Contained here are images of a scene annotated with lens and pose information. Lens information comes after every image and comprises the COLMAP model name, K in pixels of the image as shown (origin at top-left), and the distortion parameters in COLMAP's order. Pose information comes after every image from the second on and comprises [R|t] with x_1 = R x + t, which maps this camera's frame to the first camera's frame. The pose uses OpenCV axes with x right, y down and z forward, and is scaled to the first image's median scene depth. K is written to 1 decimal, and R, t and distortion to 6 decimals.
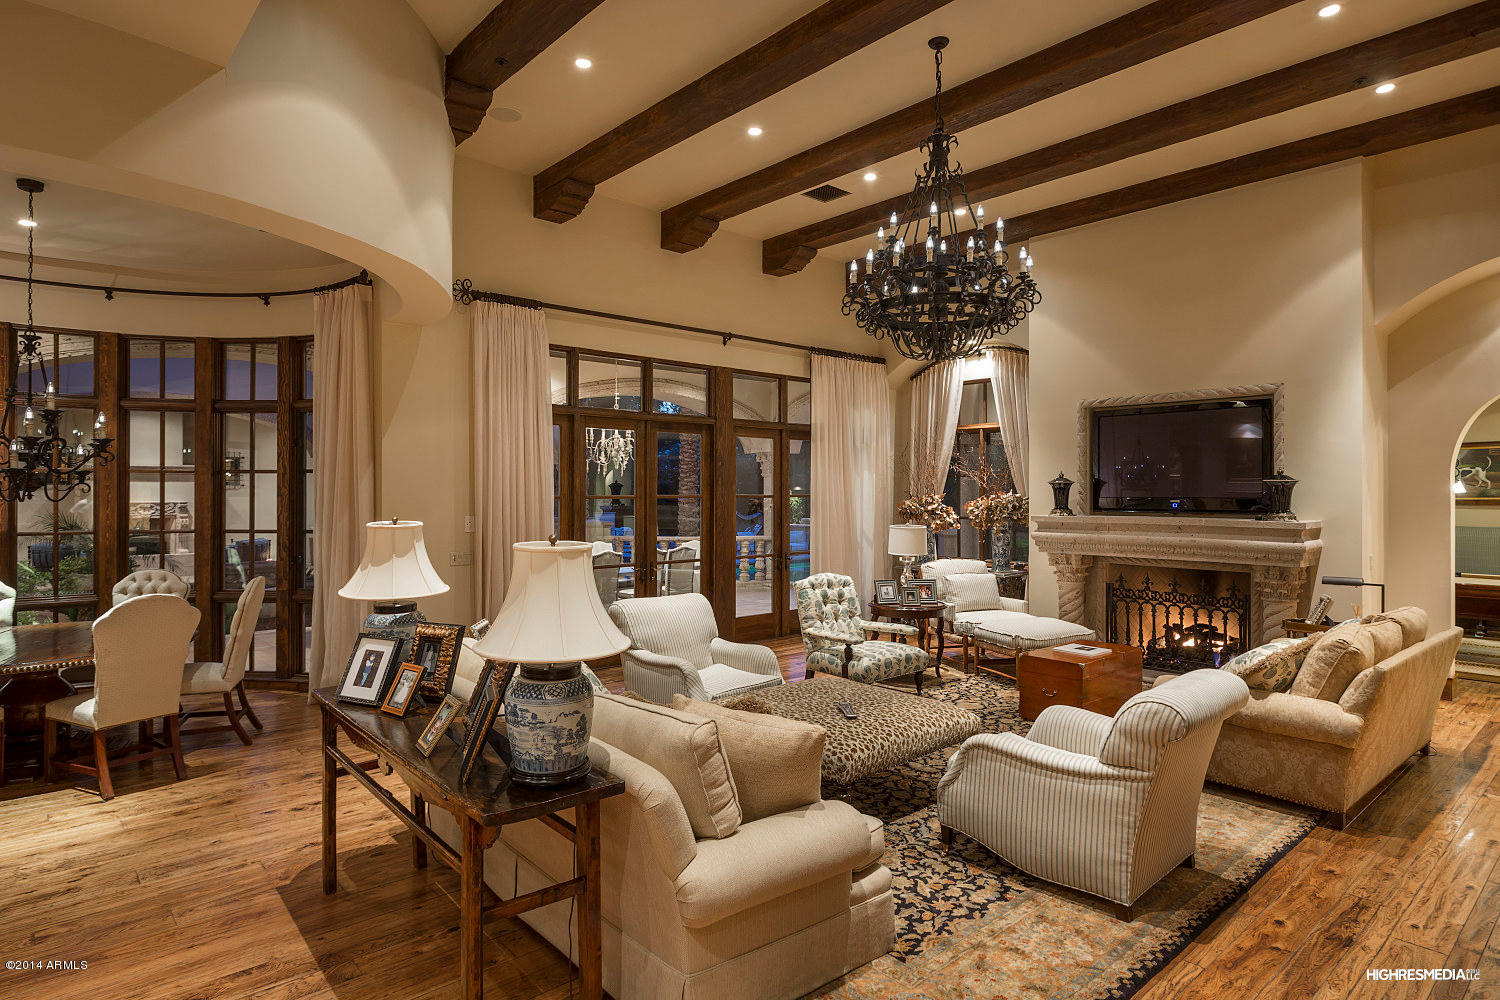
lens RADIAL K [[814.0, 0, 706.9], [0, 814.0, 492.7], [0, 0, 1]] dist [0.005846, 0.001047]
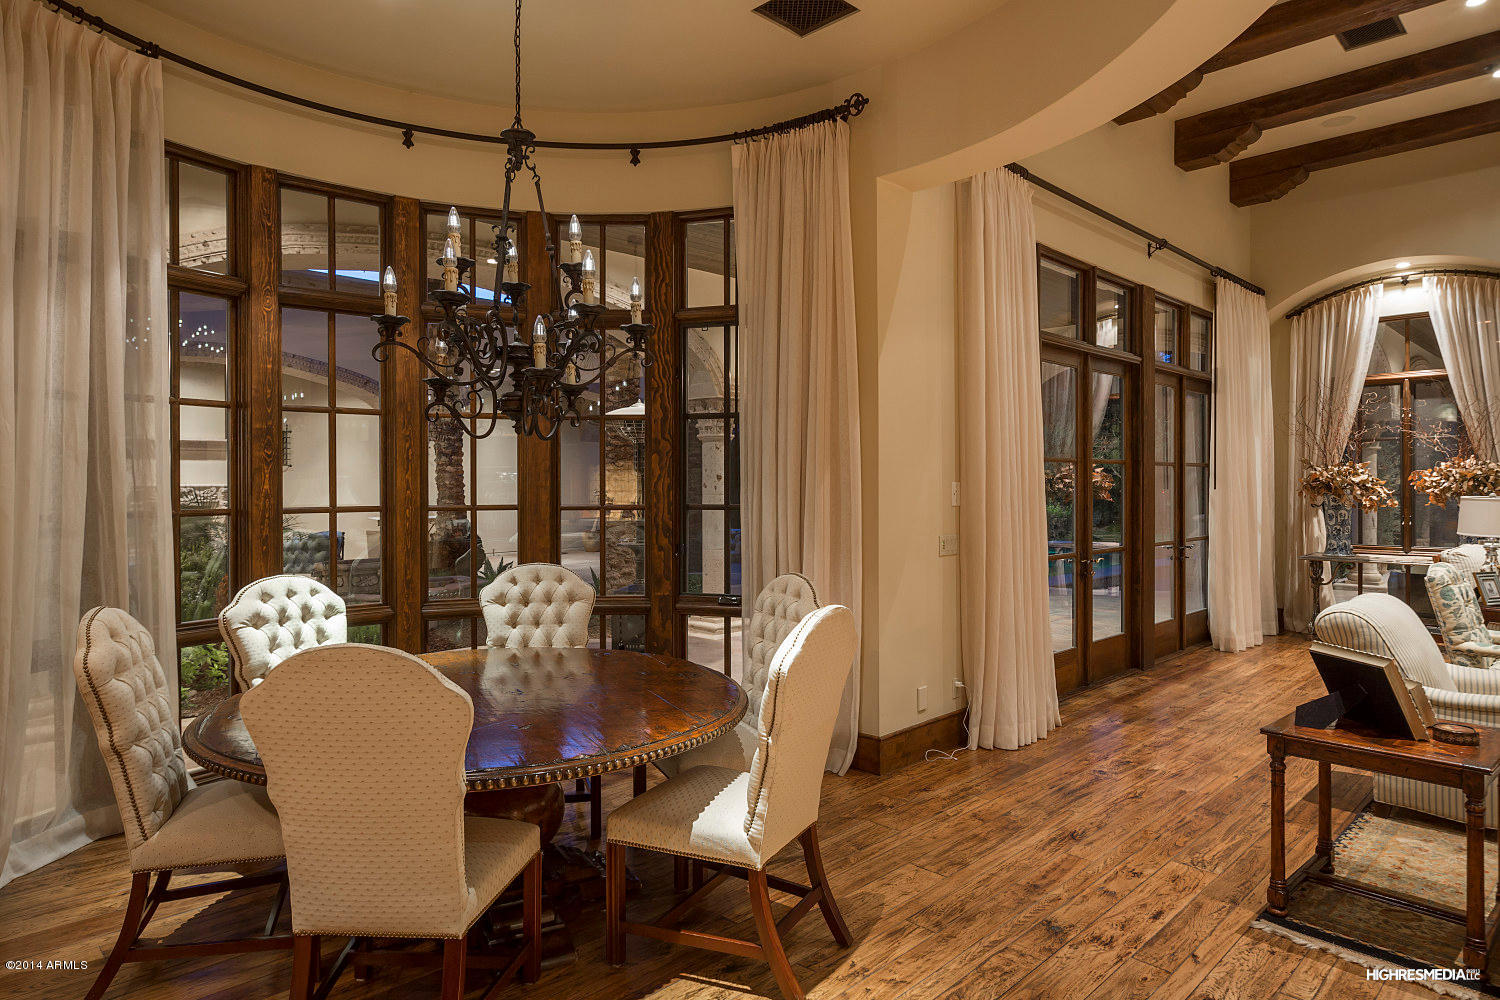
lens RADIAL K [[876.4, 0, 747.3], [0, 876.4, 494.9], [0, 0, 1]] dist [0.008070, 0.001767]
pose [[0.997767, -0.003642, 0.066684, -0.494785], [0.002773, 0.999910, 0.013128, 0.028592], [-0.066726, -0.012914, 0.997688, 0.281389]]
